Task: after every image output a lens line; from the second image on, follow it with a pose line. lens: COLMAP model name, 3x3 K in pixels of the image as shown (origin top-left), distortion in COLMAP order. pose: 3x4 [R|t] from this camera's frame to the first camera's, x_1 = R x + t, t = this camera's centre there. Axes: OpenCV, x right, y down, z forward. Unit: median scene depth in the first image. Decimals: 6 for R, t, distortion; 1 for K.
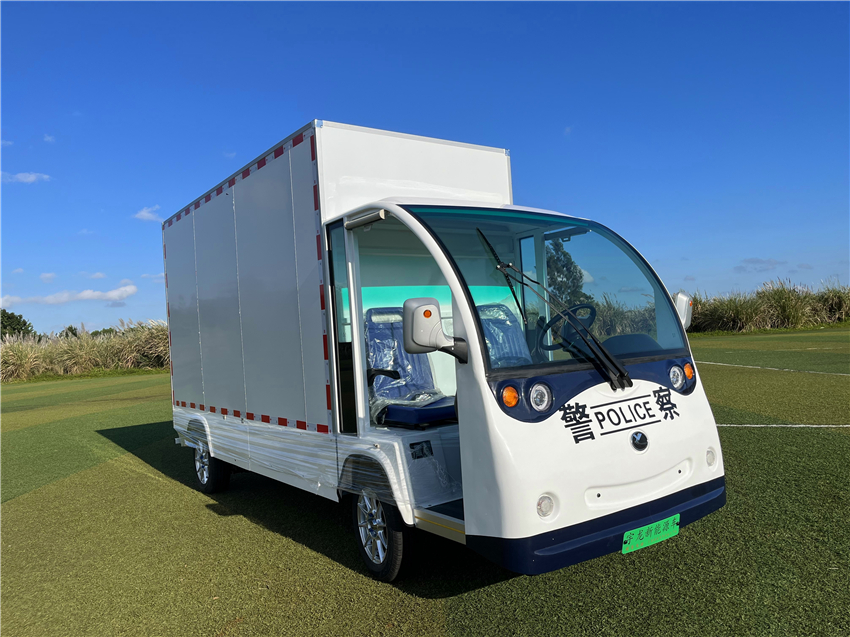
lens RADIAL K [[649.1, 0, 424.6], [0, 649.1, 319.6], [0, 0, 1]] dist [-0.000766, 0.000725]
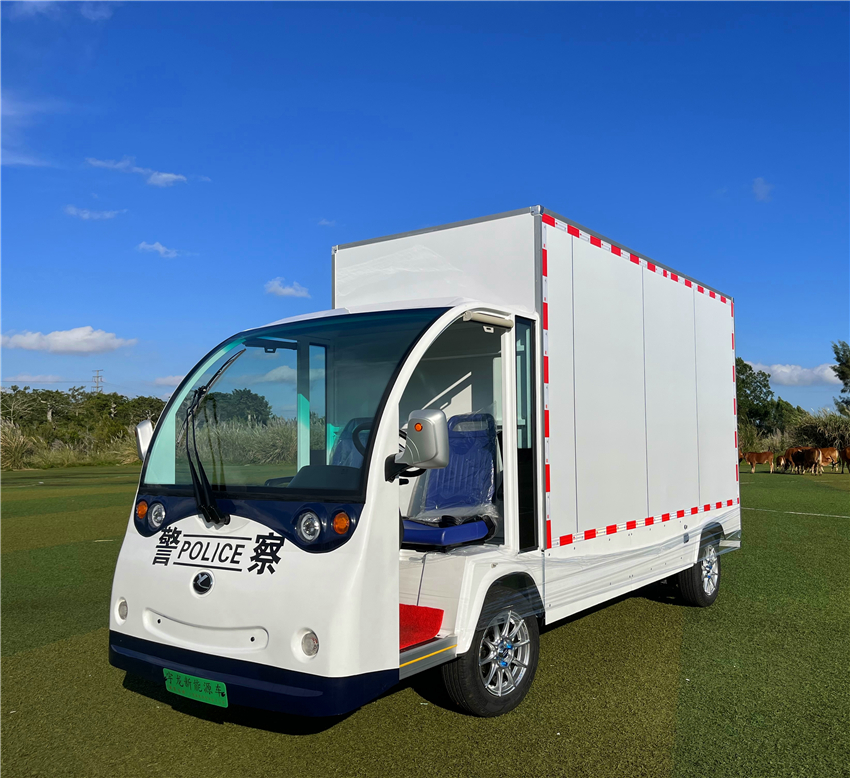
lens RADIAL K [[834.9, 0, 424.9], [0, 834.9, 388.8], [0, 0, 1]] dist [-0.001407, 0.000000]
pose [[0.310495, -0.003510, -0.950568, 1.501546], [0.011762, 0.999931, 0.000149, -0.077108], [0.950502, -0.011227, 0.310515, 0.921225]]
